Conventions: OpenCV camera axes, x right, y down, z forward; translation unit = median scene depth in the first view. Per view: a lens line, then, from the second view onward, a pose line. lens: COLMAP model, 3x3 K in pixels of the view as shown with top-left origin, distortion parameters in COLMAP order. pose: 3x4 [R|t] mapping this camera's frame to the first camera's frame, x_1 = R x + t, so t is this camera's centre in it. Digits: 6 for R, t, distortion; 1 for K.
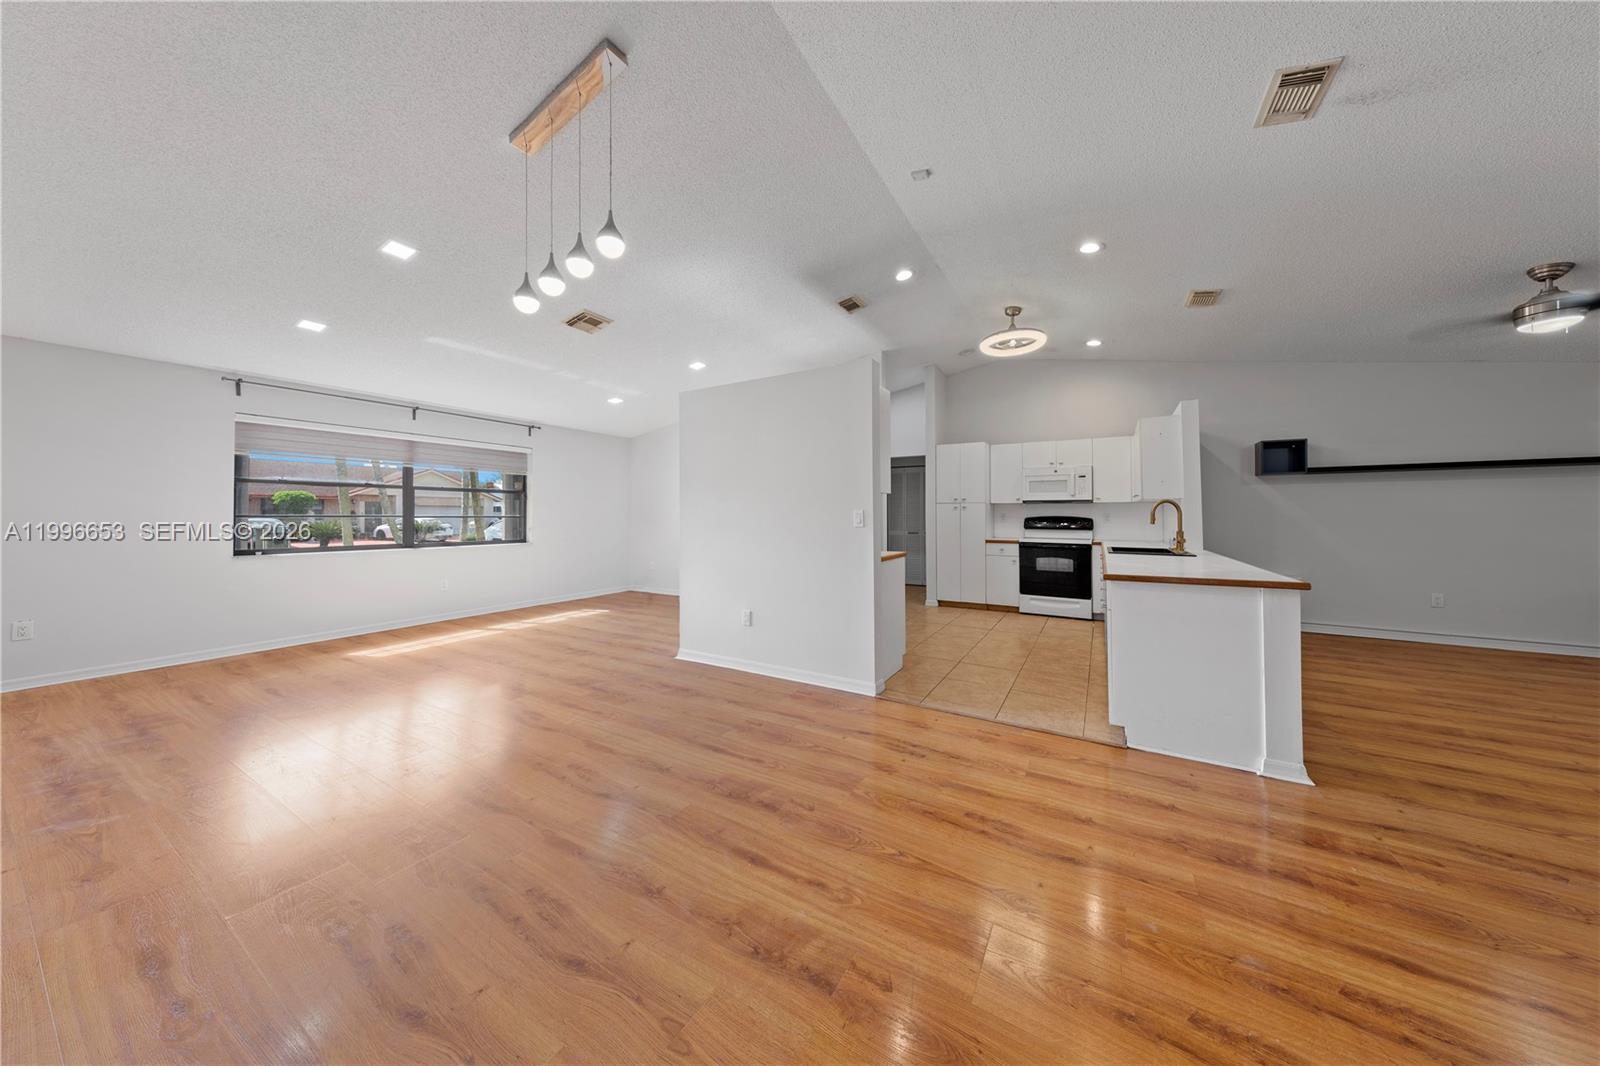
lens RADIAL K [[504.9, 0, 805.8], [0, 504.9, 509.0], [0, 0, 1]] dist [0.011439, -0.001459]
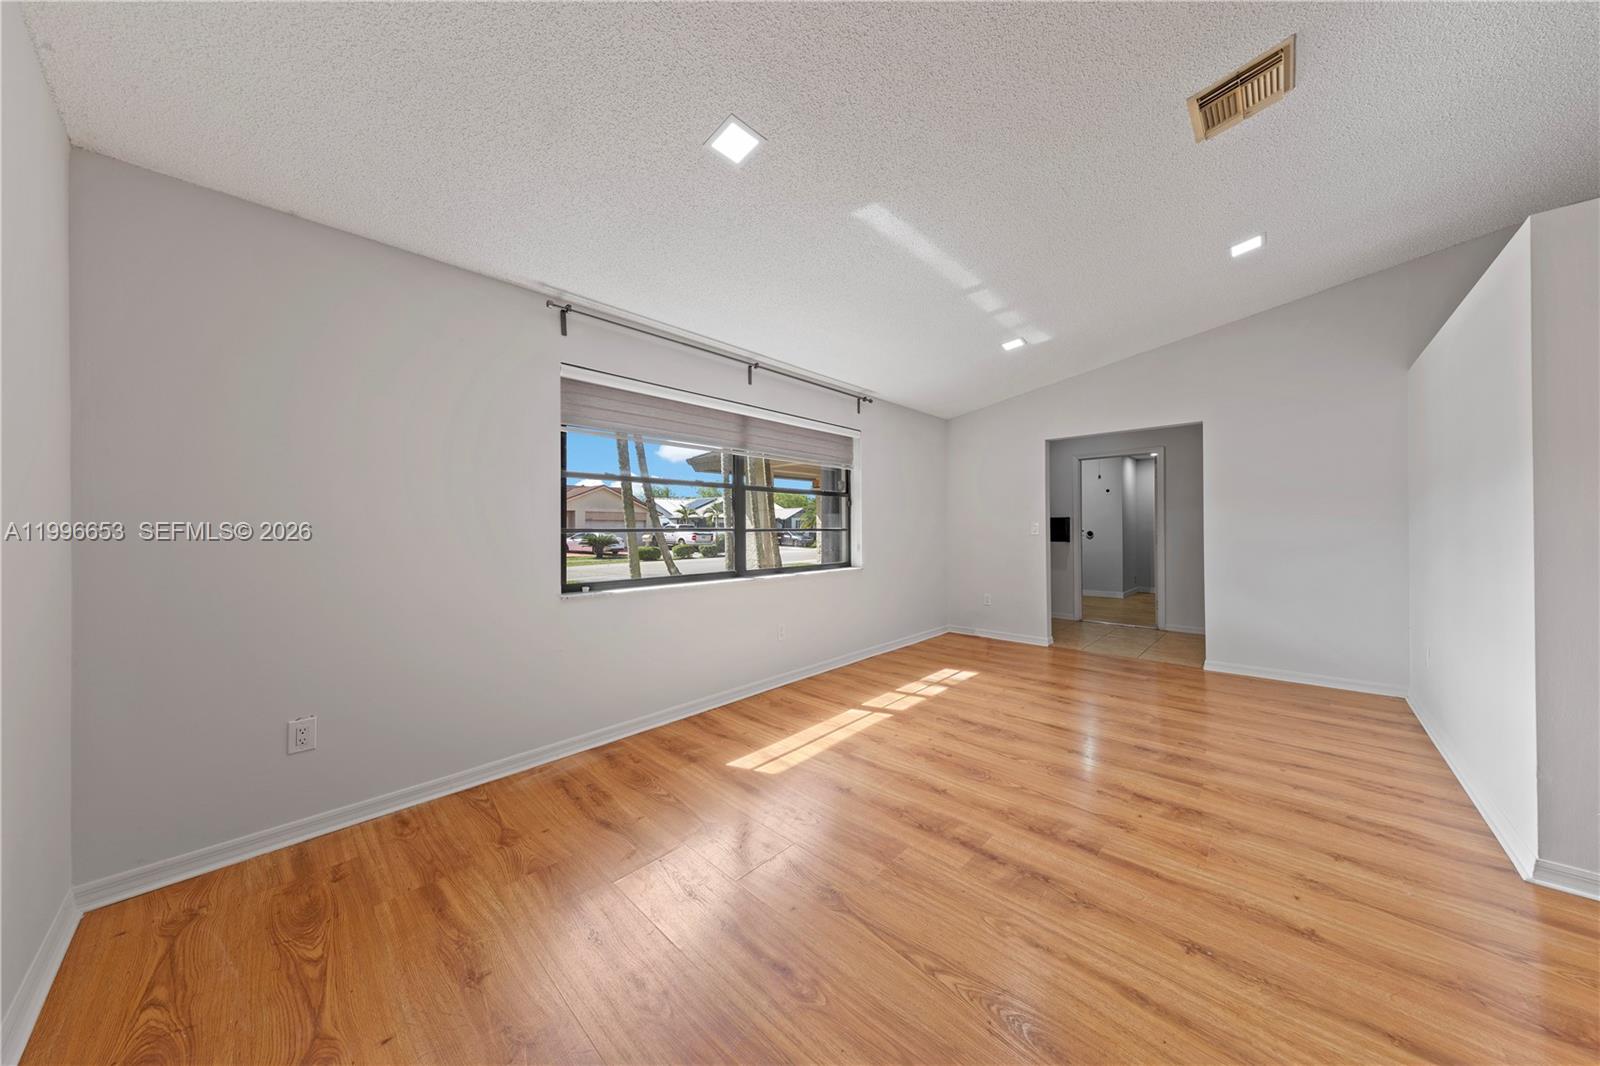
lens RADIAL K [[504.9, 0, 793.8], [0, 504.9, 560.5], [0, 0, 1]] dist [0.011439, -0.001459]
pose [[0.971973, 0.009353, -0.234907, -0.542107], [0.008661, 0.997105, 0.075536, 0.003953], [0.234933, -0.075453, 0.969079, 0.353165]]
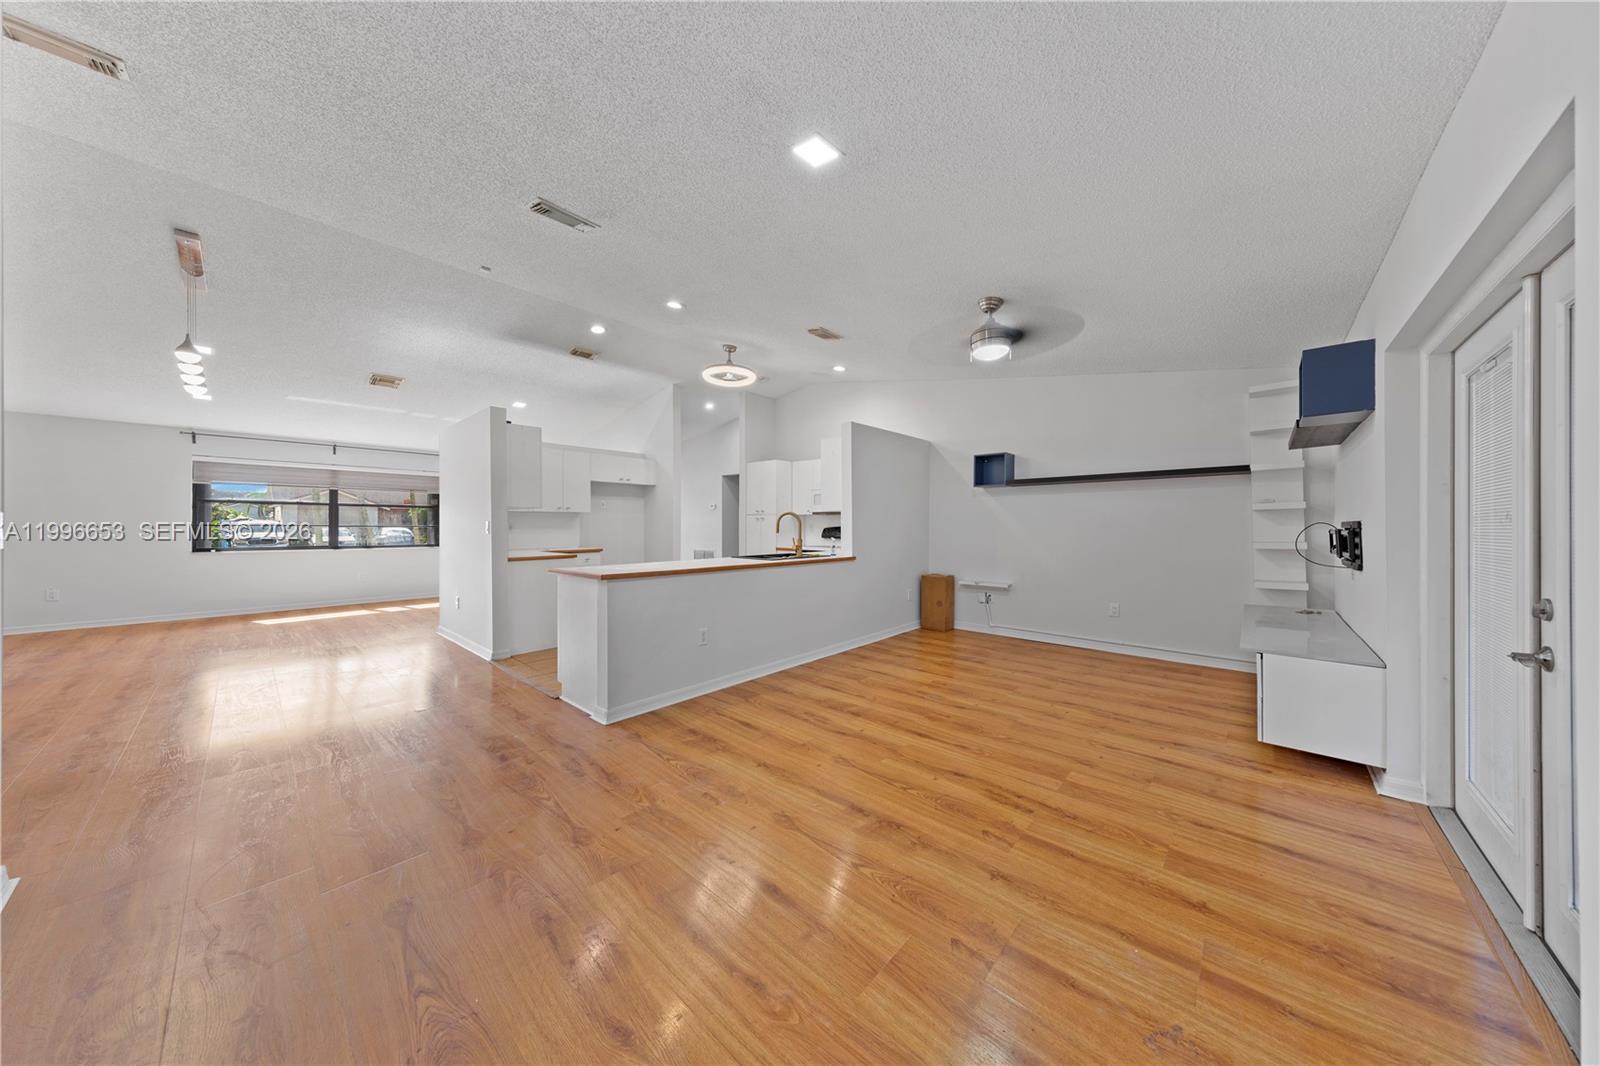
lens RADIAL K [[504.9, 0, 806.9], [0, 504.9, 524.3], [0, 0, 1]] dist [0.011439, -0.001459]
pose [[0.980939, 0.000852, -0.194314, 0.696973], [0.000983, 0.999956, 0.009347, -0.000901], [0.194314, -0.009360, 0.980895, -0.081662]]
